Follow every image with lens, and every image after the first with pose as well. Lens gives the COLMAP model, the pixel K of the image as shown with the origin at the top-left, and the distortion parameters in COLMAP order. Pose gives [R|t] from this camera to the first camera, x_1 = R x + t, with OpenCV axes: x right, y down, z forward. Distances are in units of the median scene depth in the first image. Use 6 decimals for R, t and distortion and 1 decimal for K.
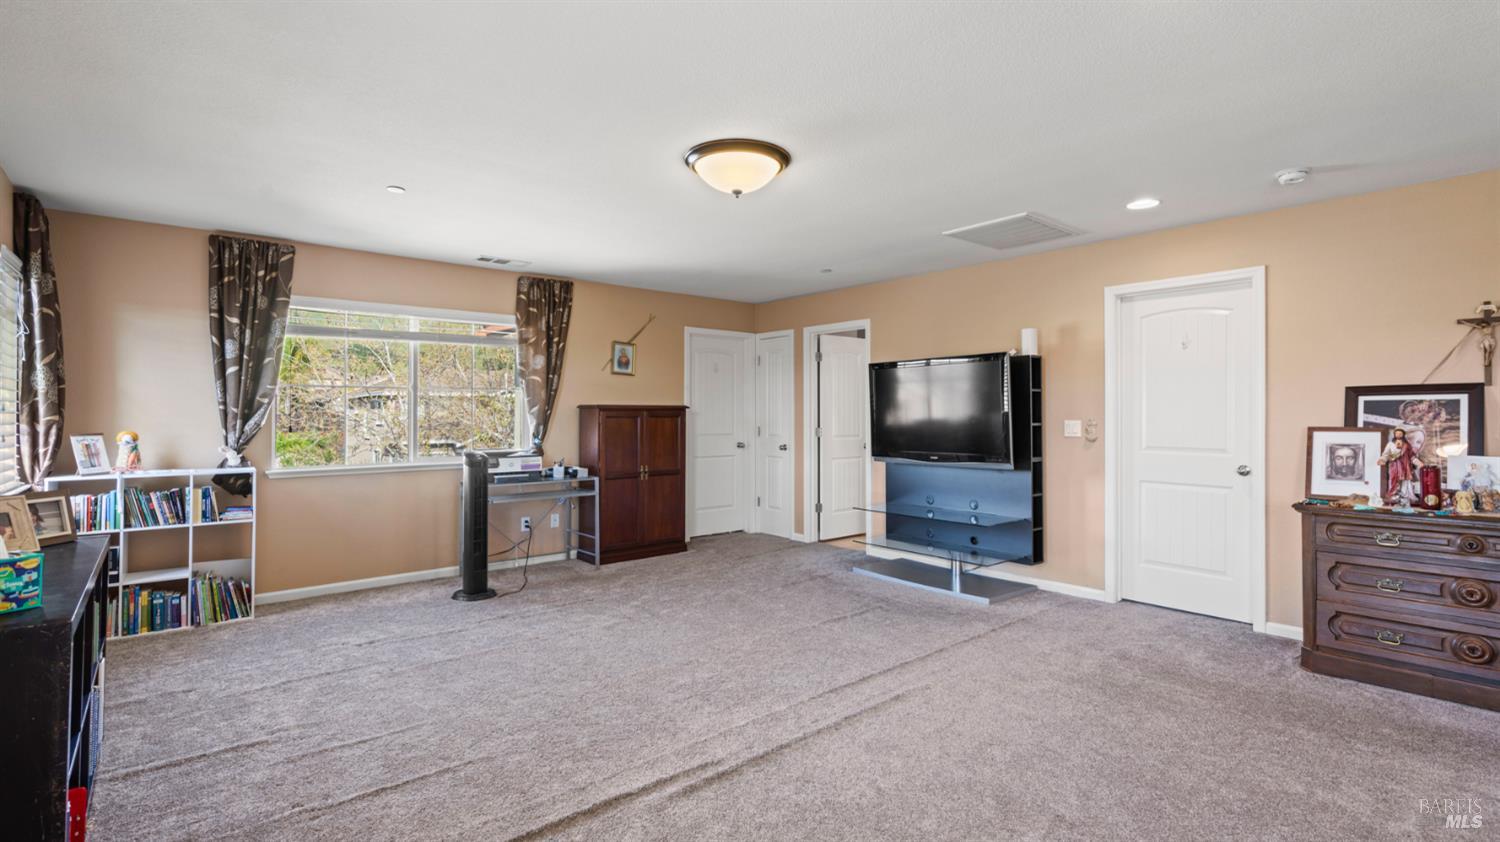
lens RADIAL K [[690.6, 0, 757.2], [0, 690.6, 418.3], [0, 0, 1]] dist [-0.015701, -0.000277]
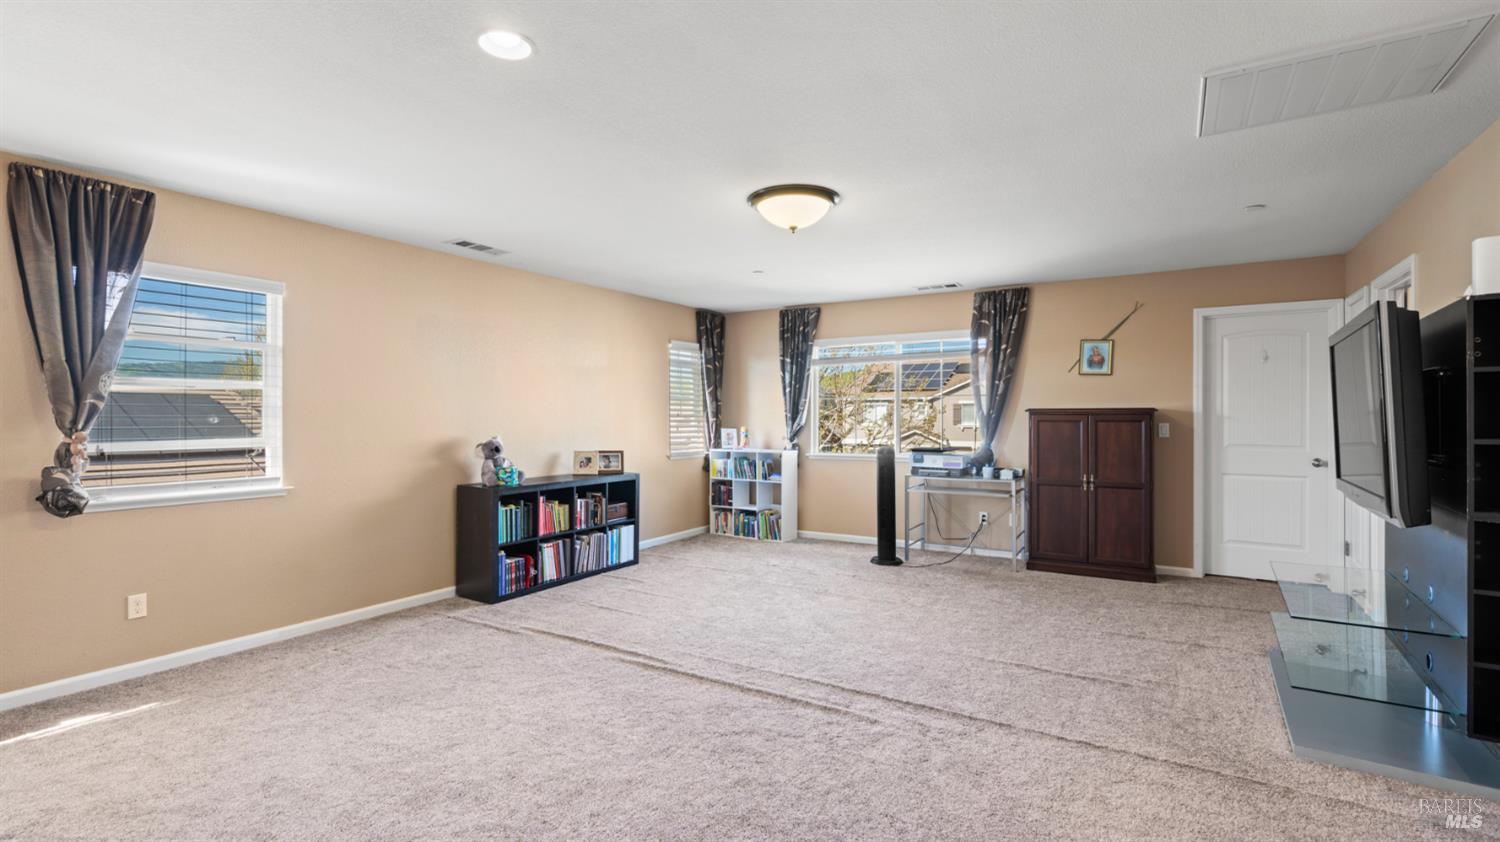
lens RADIAL K [[690.6, 0, 757.2], [0, 690.6, 418.3], [0, 0, 1]] dist [-0.015701, -0.000277]
pose [[0.301288, 0.003165, -0.953528, 0.781135], [-0.006077, 0.999981, 0.001399, -0.005829], [0.953514, 0.005373, 0.301301, 0.428372]]
